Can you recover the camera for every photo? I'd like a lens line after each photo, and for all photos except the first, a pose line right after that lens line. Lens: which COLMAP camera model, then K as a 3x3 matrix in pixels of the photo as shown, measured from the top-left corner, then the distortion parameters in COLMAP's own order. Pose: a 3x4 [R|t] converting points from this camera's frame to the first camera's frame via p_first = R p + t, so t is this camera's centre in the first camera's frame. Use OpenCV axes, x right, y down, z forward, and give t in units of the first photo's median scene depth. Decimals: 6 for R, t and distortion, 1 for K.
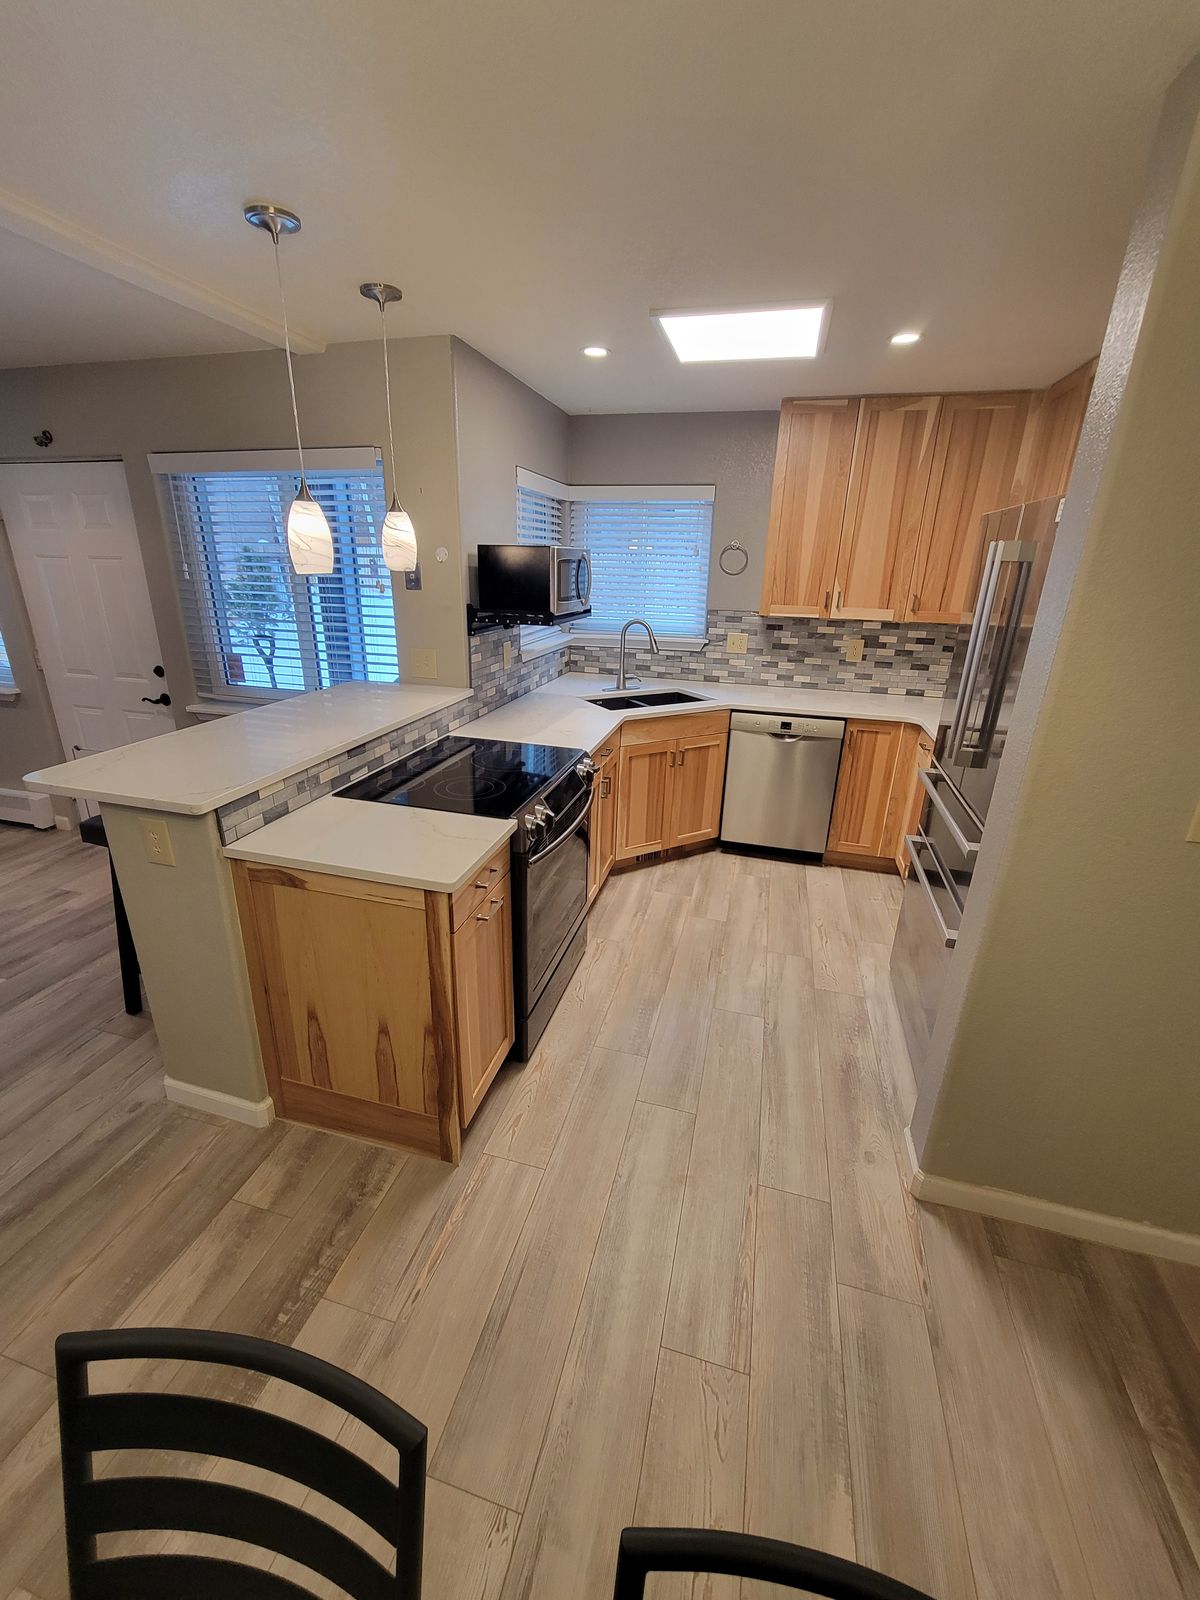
lens RADIAL K [[652.0, 0, 592.2], [0, 652.0, 795.2], [0, 0, 1]] dist [0.003100, -0.000652]
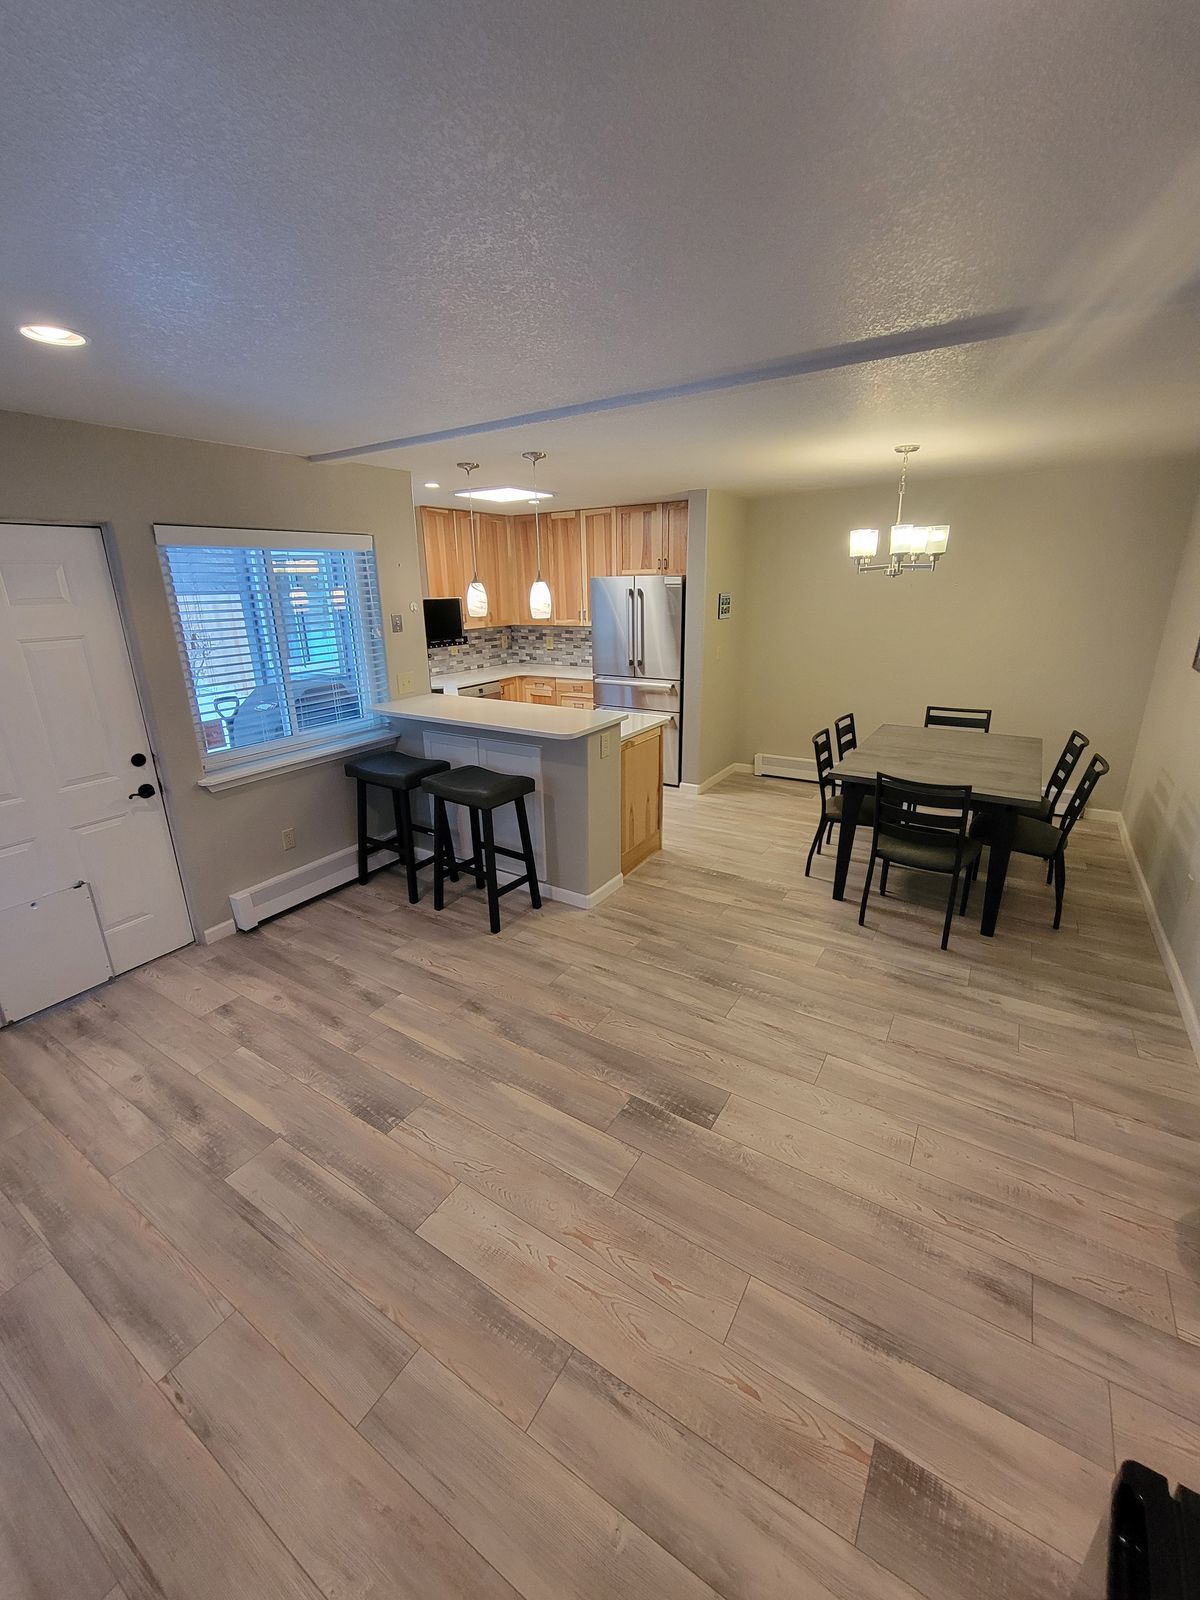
lens RADIAL K [[652.0, 0, 597.3], [0, 652.0, 803.3], [0, 0, 1]] dist [0.003100, -0.000652]
pose [[0.288018, -0.334032, 0.897479, -1.156840], [0.350588, 0.908908, 0.225776, -0.106443], [-0.891142, 0.249618, 0.378889, 0.121479]]
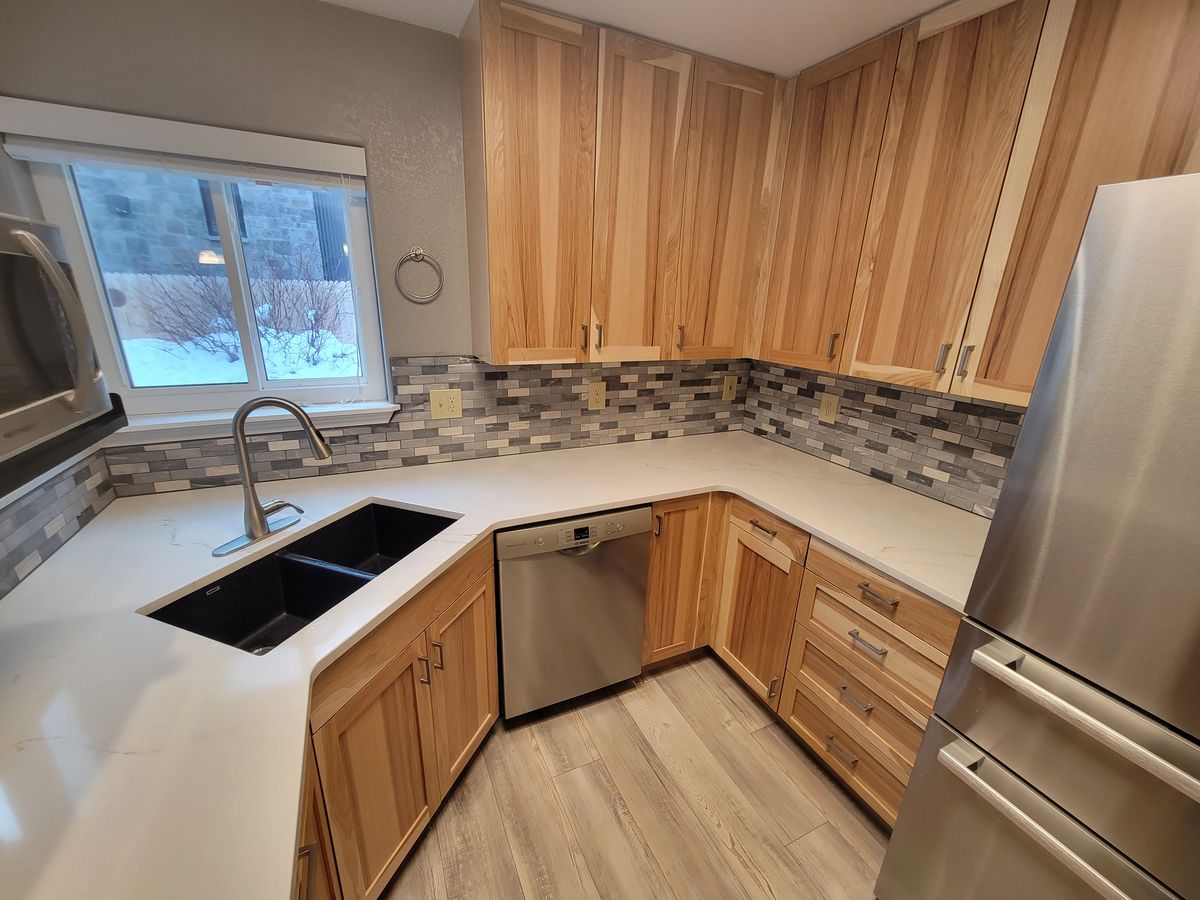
lens RADIAL K [[489.0, 0, 592.7], [0, 489.0, 454.5], [0, 0, 1]] dist [0.003100, -0.000652]
pose [[0.760514, -0.201936, 0.617123, 0.019920], [0.209293, 0.975922, 0.061419, -0.190018], [-0.614666, 0.082449, 0.784466, 0.545563]]
